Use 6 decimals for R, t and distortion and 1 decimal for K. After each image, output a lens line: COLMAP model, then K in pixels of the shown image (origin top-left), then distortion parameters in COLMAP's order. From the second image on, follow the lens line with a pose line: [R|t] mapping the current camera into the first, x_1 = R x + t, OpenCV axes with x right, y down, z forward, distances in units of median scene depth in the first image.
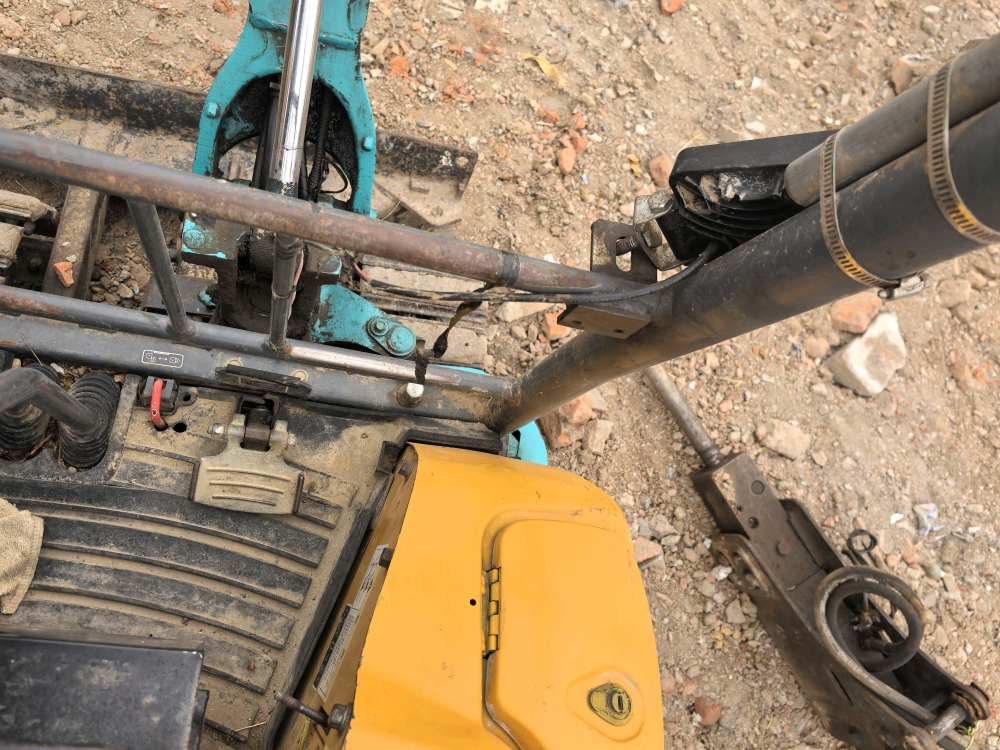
lens RADIAL K [[789.7, 0, 509.5], [0, 789.7, 372.1], [0, 0, 1]] dist [0.063022, -0.105057]
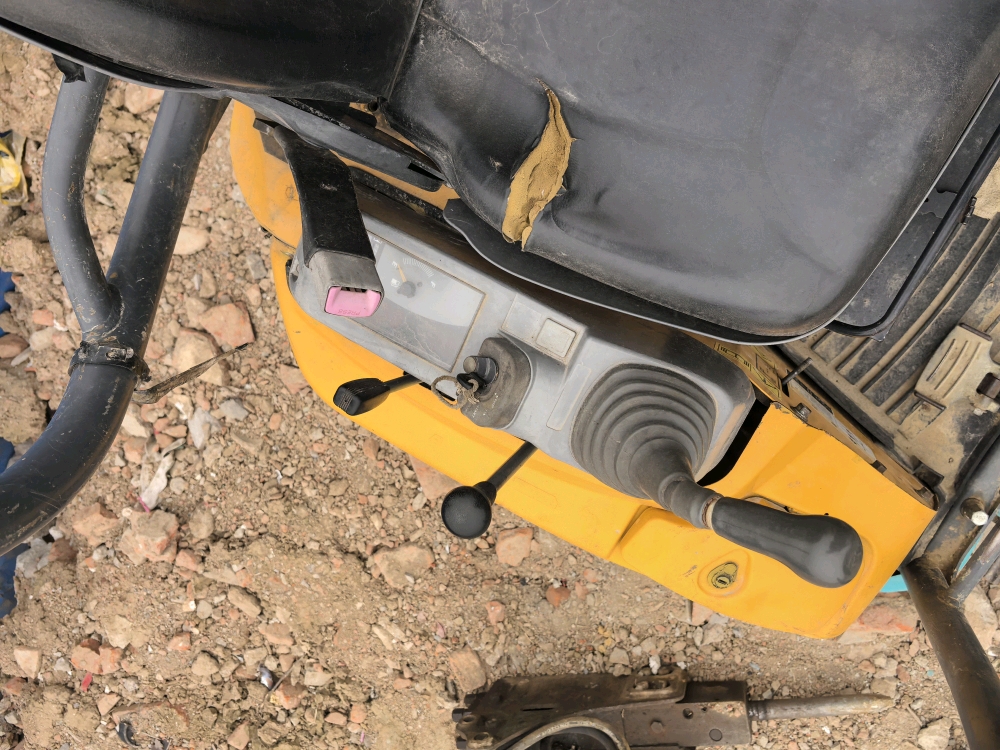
lens RADIAL K [[789.7, 0, 509.5], [0, 789.7, 372.1], [0, 0, 1]] dist [0.063022, -0.105057]
pose [[-0.394921, 0.918487, -0.020474, -0.010208], [-0.834514, -0.349317, 0.426103, 0.088627], [0.384218, 0.185362, 0.904443, -0.186421]]
